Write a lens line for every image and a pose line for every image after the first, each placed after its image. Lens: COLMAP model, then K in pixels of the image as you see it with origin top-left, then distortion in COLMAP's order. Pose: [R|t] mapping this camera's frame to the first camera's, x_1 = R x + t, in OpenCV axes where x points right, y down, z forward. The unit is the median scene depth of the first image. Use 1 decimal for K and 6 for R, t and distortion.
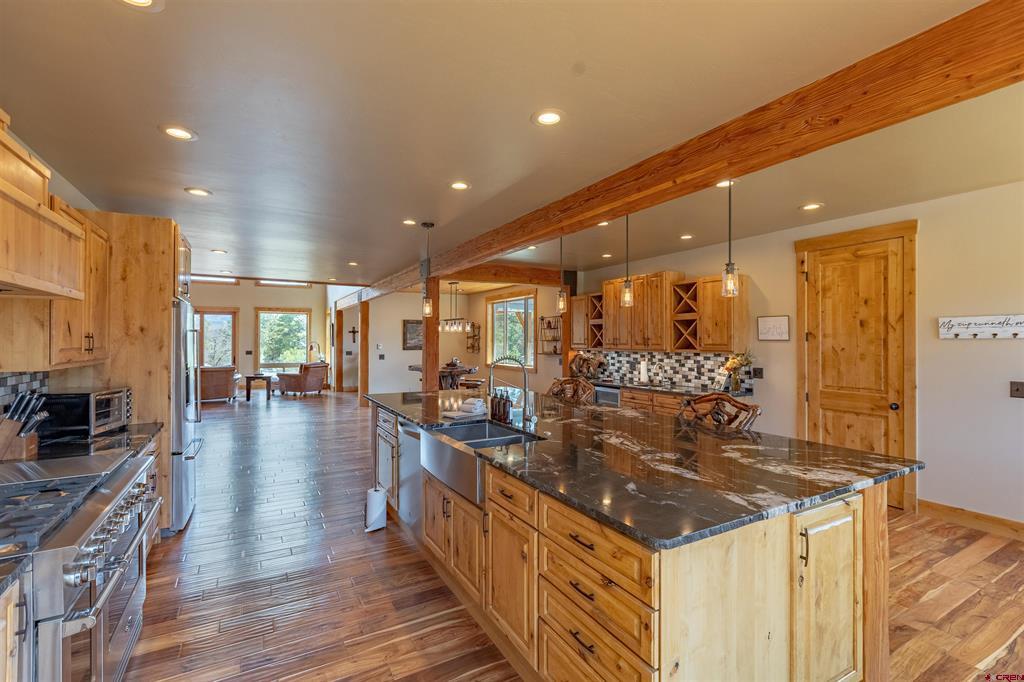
lens RADIAL K [[455.1, 0, 510.1], [0, 455.1, 341.0], [0, 0, 1]] dist [-0.002869, -0.000122]
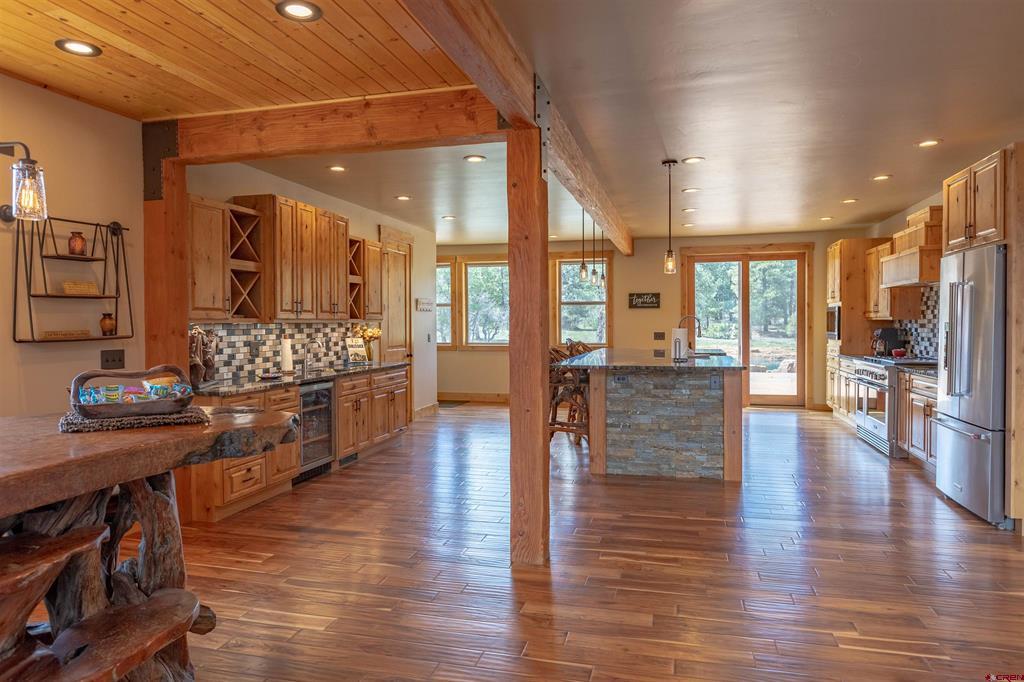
lens RADIAL K [[650.1, 0, 513.6], [0, 650.1, 337.1], [0, 0, 1]] dist [-0.000365, 0.000095]
pose [[-0.720925, -0.011398, 0.692920, -0.580582], [0.004004, 0.999780, 0.020611, 0.025479], [-0.693002, 0.017633, -0.720720, 1.480481]]
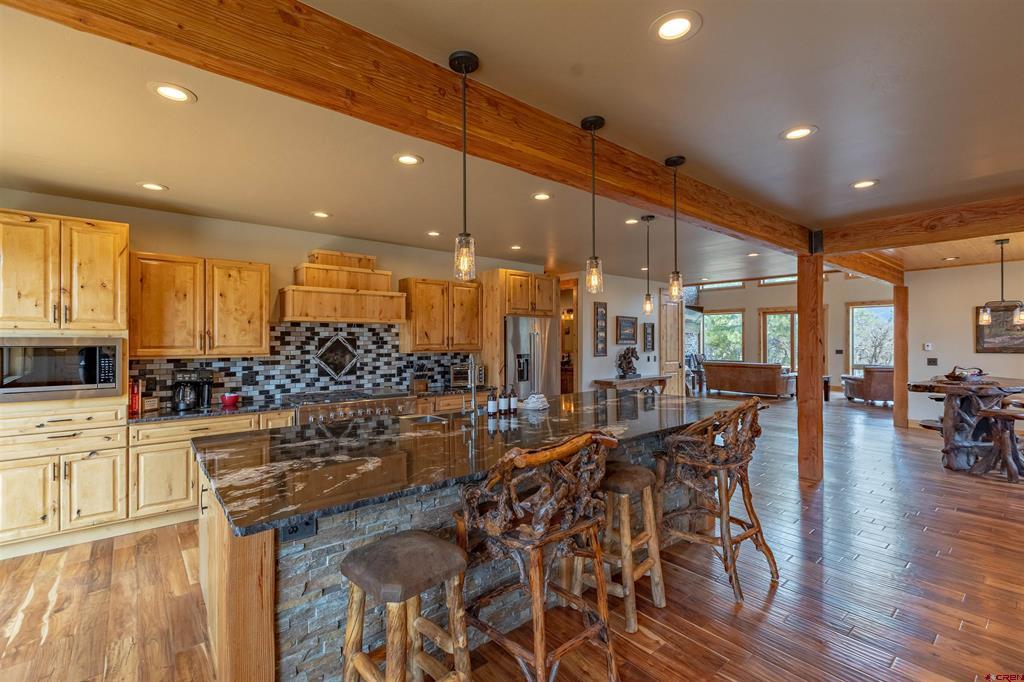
lens RADIAL K [[455.1, 0, 511.7], [0, 455.1, 342.3], [0, 0, 1]] dist [-0.002869, -0.000122]
pose [[0.188576, 0.002957, -0.982054, 0.499671], [0.004977, 0.999980, 0.003967, -0.002434], [0.982046, -0.005636, 0.188558, 0.389113]]
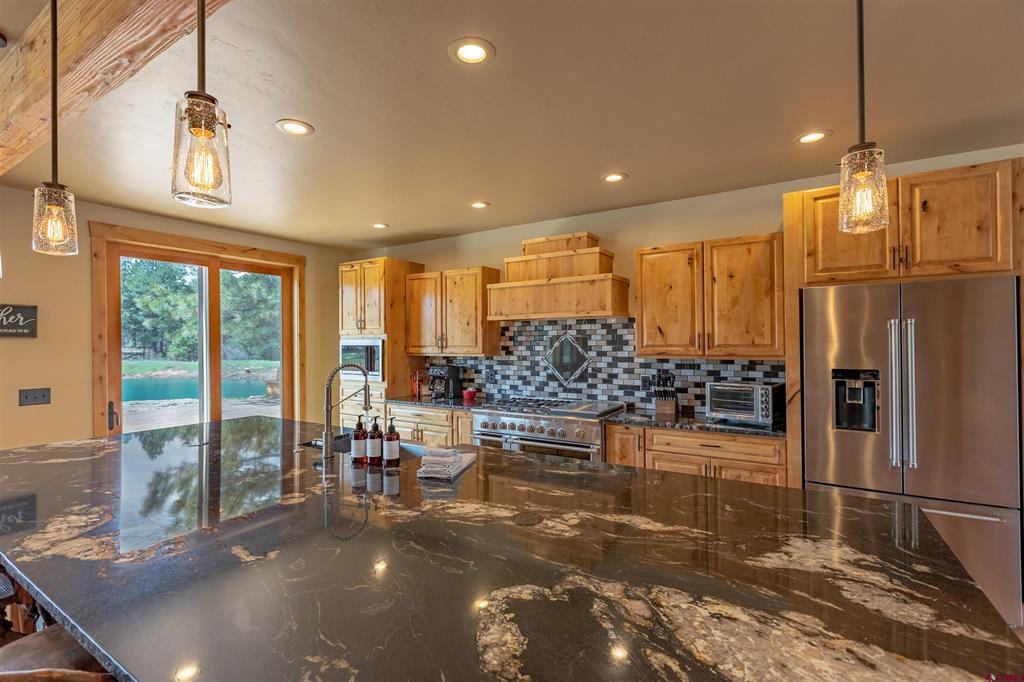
lens RADIAL K [[455.1, 0, 512.7], [0, 455.1, 337.9], [0, 0, 1]] dist [-0.002869, -0.000122]
pose [[-0.871047, 0.002396, -0.491195, 0.054241], [0.008807, 0.999904, -0.010740, -0.000746], [0.491122, -0.013681, -0.870984, 0.801310]]
